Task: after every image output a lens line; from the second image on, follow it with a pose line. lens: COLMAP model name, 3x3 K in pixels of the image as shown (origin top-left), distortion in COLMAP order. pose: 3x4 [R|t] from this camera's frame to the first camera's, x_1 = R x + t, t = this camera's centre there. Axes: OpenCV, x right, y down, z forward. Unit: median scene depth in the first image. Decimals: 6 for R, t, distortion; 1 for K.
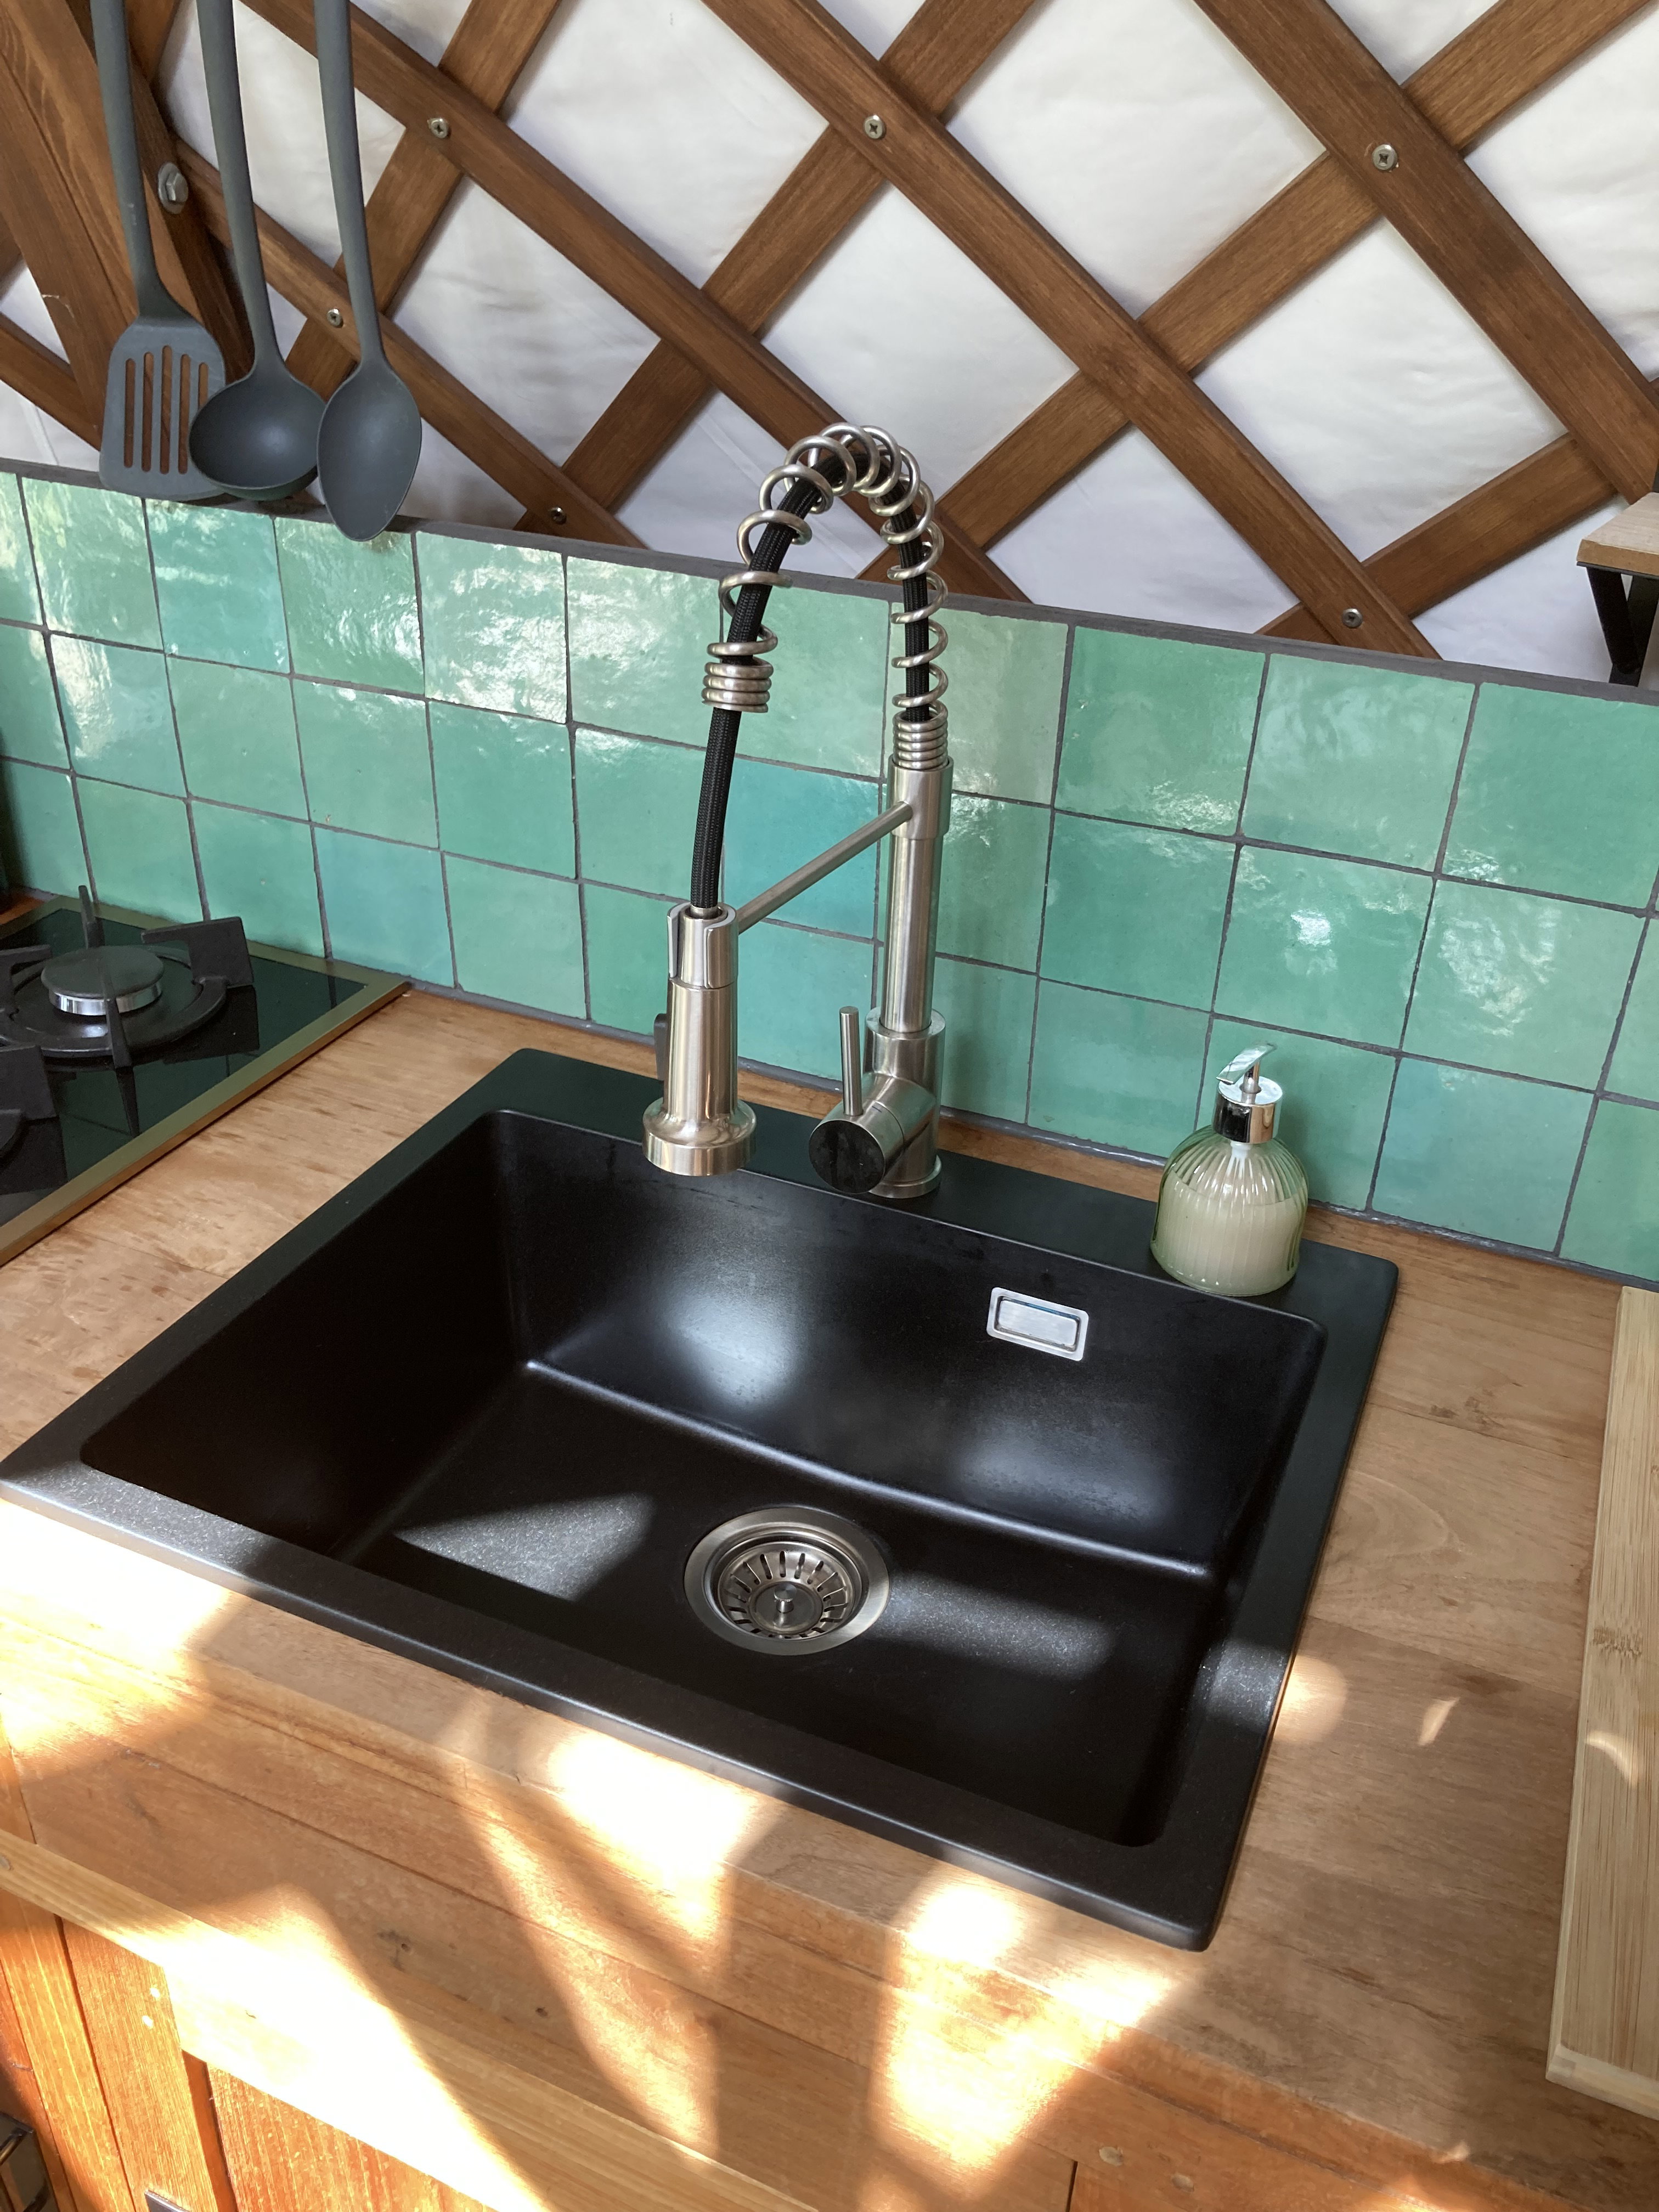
lens RADIAL K [[1838.0, 0, 828.2], [0, 1838.0, 1116.4], [0, 0, 1]] dist [0.006901, -0.016746]
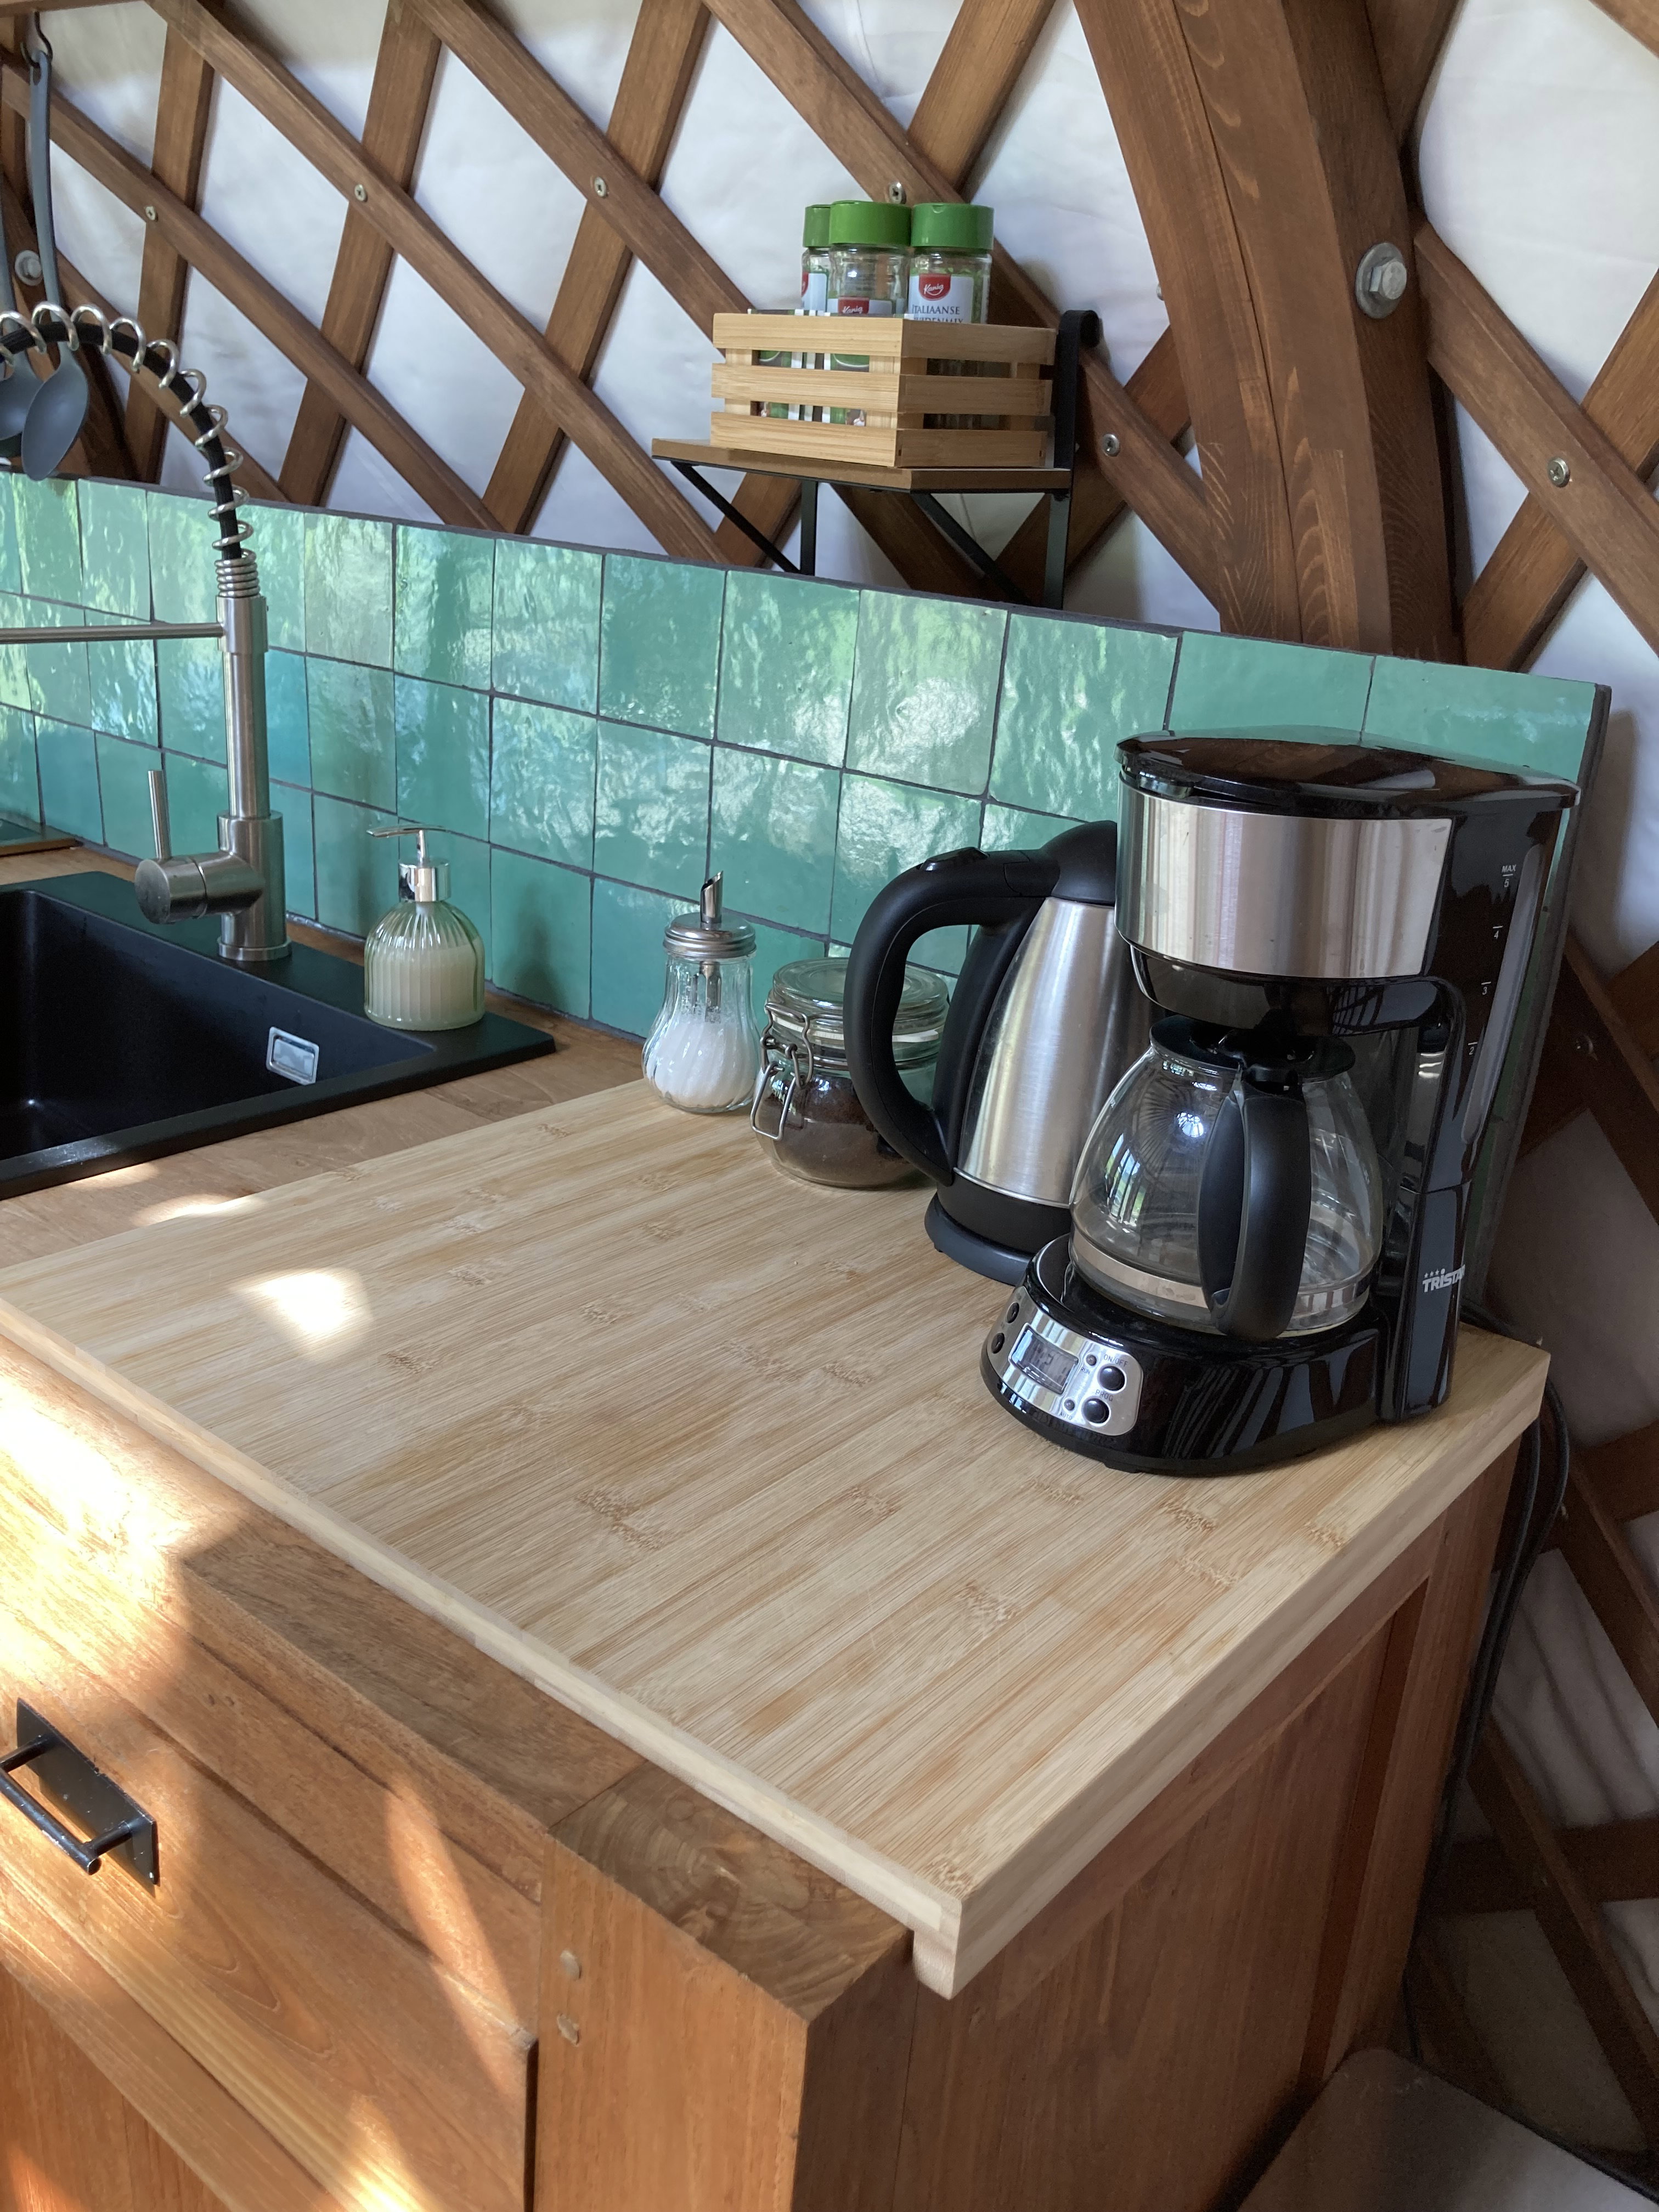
lens RADIAL K [[1838.0, 0, 825.2], [0, 1838.0, 1114.7], [0, 0, 1]] dist [0.006901, -0.016746]
pose [[0.960816, 0.132210, -0.243626, 0.697751], [-0.173966, 0.971884, -0.158673, 0.259461], [0.215799, 0.194838, 0.956801, -0.098607]]
